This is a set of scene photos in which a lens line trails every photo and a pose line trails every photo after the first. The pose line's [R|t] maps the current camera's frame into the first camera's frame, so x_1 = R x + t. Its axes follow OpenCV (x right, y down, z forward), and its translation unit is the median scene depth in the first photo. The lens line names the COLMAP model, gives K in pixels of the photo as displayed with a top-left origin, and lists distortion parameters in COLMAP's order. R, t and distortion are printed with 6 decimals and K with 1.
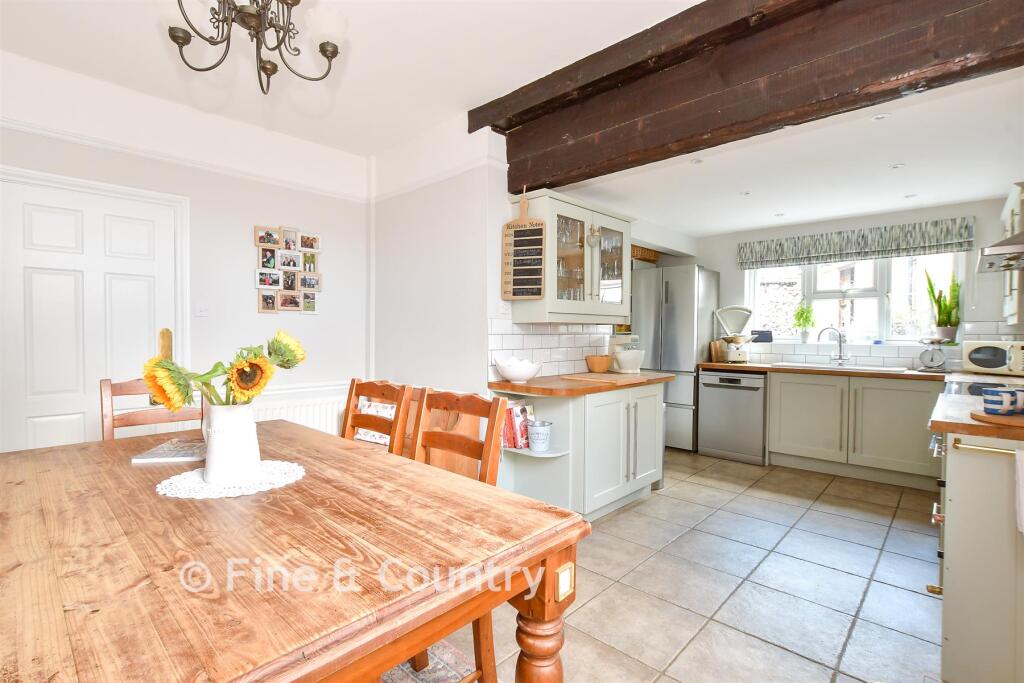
lens RADIAL K [[485.7, 0, 509.4], [0, 485.7, 340.8], [0, 0, 1]] dist [-0.003813, 0.000143]
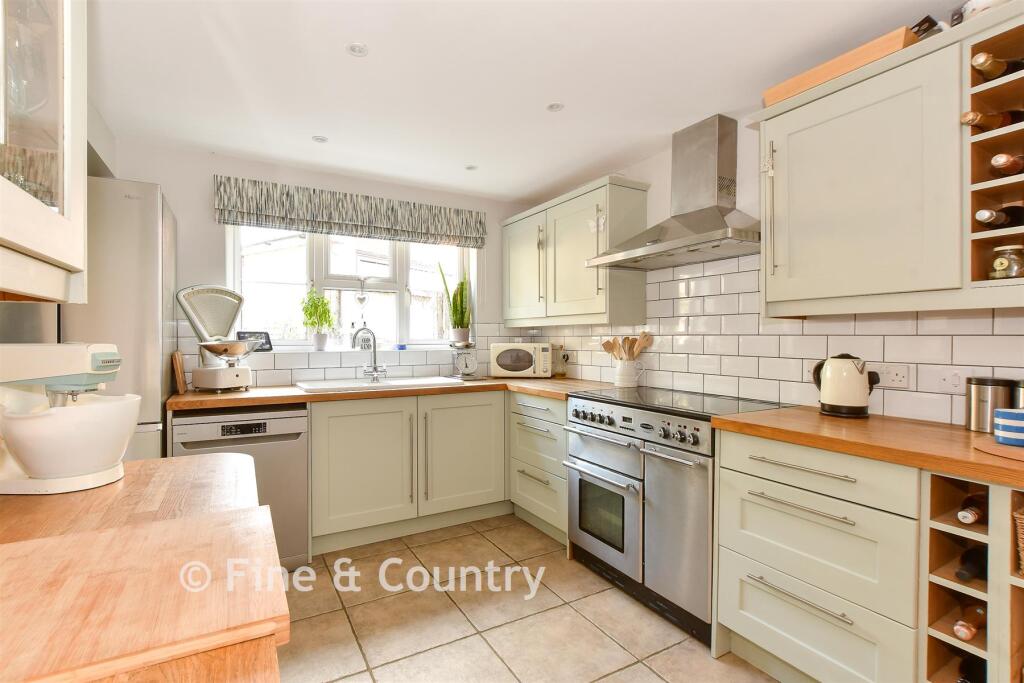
lens RADIAL K [[485.7, 0, 508.7], [0, 485.7, 342.0], [0, 0, 1]] dist [-0.003813, 0.000143]
pose [[0.305292, -0.015054, 0.952140, 0.050708], [0.018805, 0.999775, 0.009778, -0.009525], [-0.952073, 0.014920, 0.305507, 0.567457]]
